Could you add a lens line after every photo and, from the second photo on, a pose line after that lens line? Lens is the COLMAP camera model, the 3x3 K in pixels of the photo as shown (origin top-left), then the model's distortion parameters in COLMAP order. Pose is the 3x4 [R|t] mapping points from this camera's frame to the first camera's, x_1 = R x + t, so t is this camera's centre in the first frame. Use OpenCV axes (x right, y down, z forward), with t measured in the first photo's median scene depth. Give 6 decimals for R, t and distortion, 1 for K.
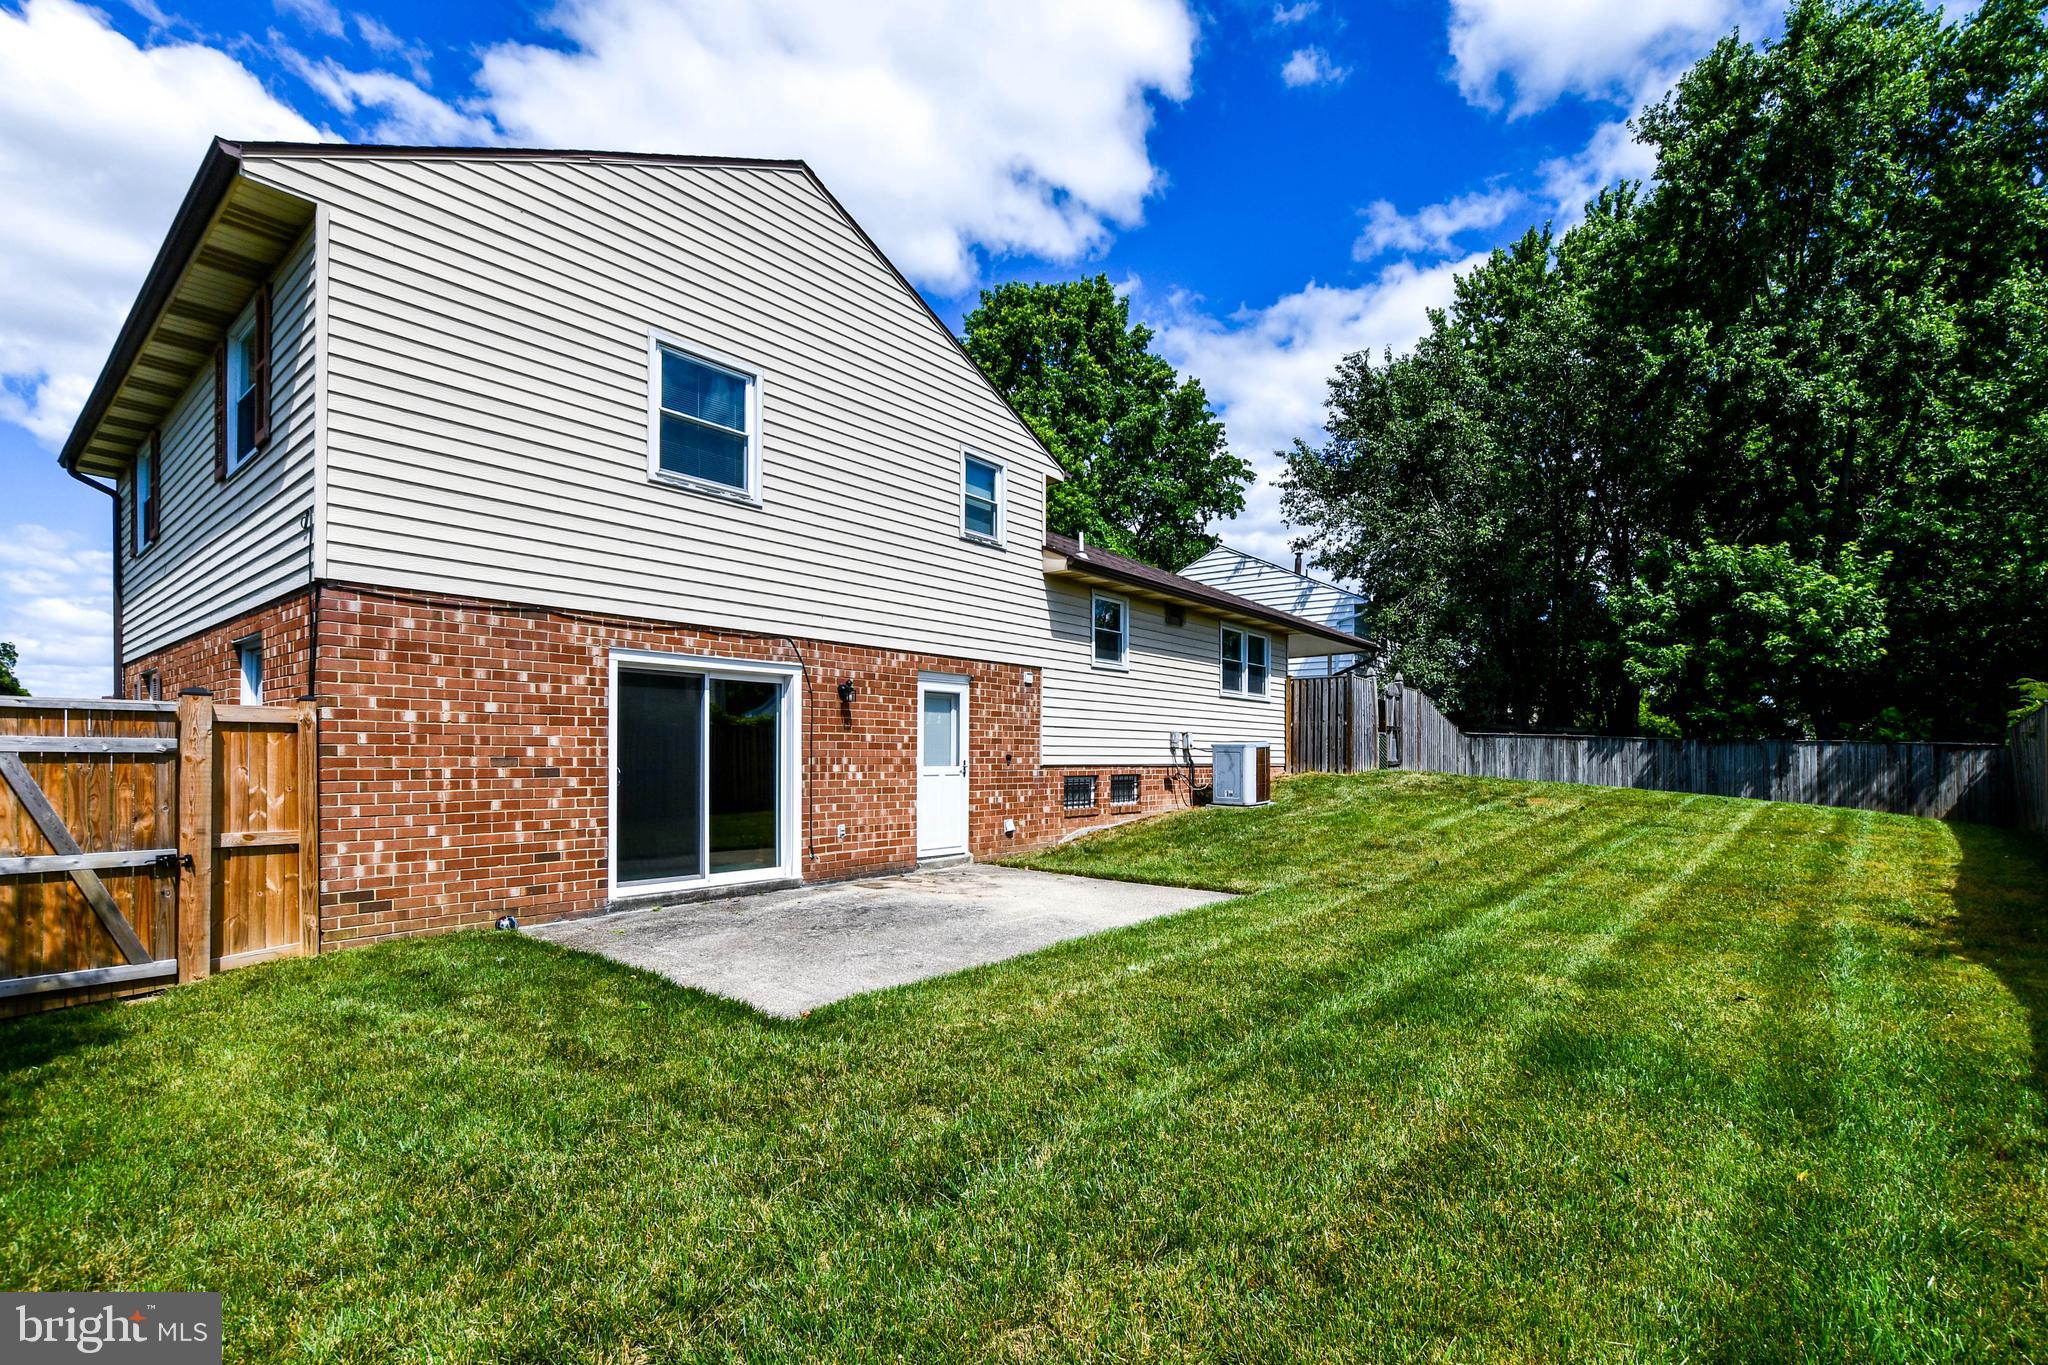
lens RADIAL K [[928.5, 0, 1048.8], [0, 928.5, 752.9], [0, 0, 1]] dist [-0.007890, 0.002682]
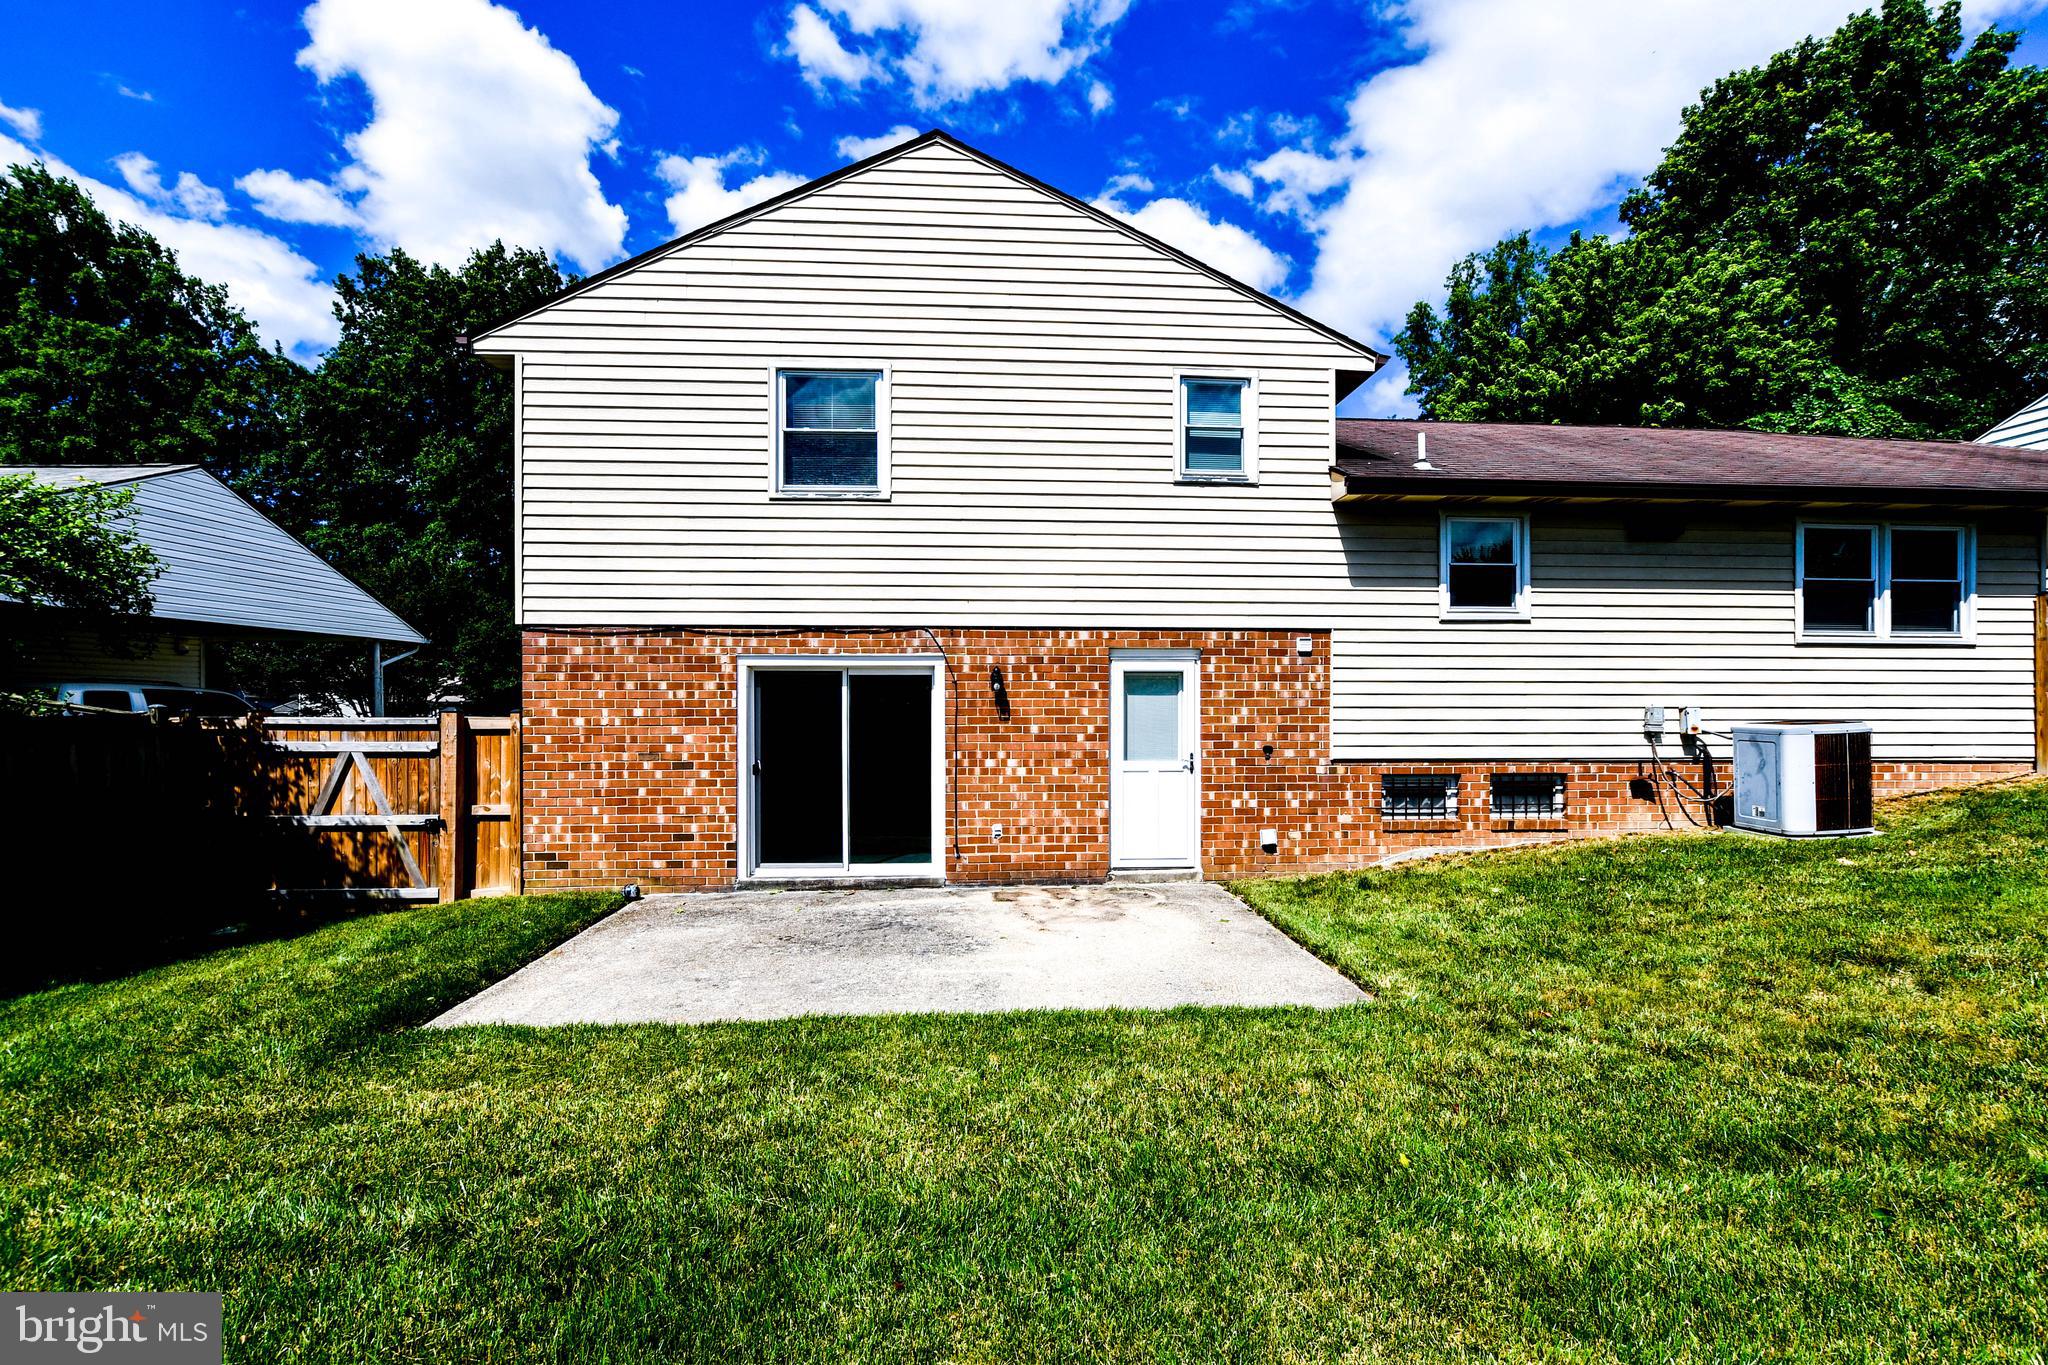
lens RADIAL K [[928.5, 0, 1047.6], [0, 928.5, 709.9], [0, 0, 1]] dist [-0.007890, 0.002682]
pose [[0.676178, -0.001895, -0.736735, 0.510839], [0.005955, 0.999978, 0.002893, -0.040142], [0.736714, -0.006344, 0.676175, 0.430614]]
